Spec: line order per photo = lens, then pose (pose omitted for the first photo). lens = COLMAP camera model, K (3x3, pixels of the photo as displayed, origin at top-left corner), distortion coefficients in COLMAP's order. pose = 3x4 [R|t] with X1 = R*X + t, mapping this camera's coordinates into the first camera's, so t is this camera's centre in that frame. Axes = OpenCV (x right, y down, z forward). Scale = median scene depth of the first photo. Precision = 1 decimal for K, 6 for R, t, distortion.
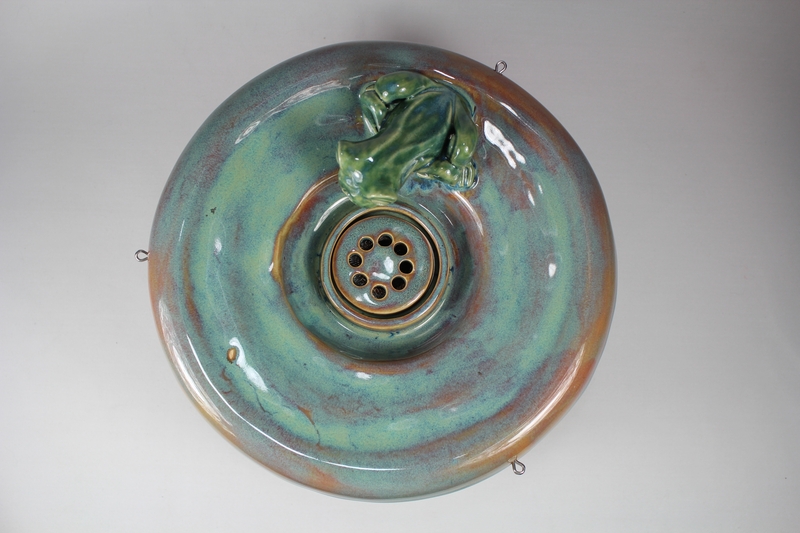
lens RADIAL K [[974.0, 0, 400.8], [0, 974.0, 264.5], [0, 0, 1]] dist [-0.055484, 0.000000]
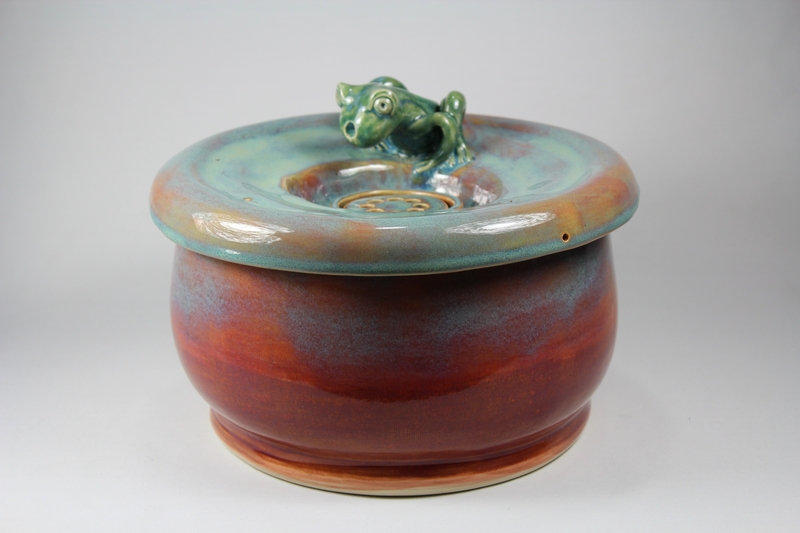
lens RADIAL K [[1873.9, 0, 399.6], [0, 1873.9, 265.2], [0, 0, 1]] dist [0.181978, 0.000000]
pose [[0.990538, -0.084608, 0.108056, -0.222692], [0.134884, 0.454977, -0.880228, 1.695303], [0.025311, 0.886475, 0.462084, 0.205917]]
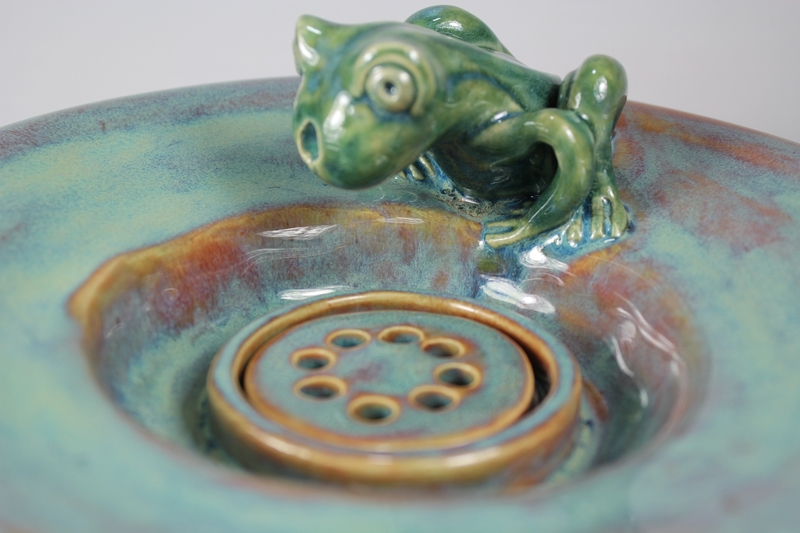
lens RADIAL K [[1133.0, 0, 392.1], [0, 1133.0, 270.9], [0, 0, 1]] dist [-0.032383, 0.000000]
pose [[0.997122, 0.008309, -0.075358, 0.013475], [-0.066304, 0.577570, -0.813644, 0.321006], [0.036764, 0.816299, 0.576459, 0.756540]]
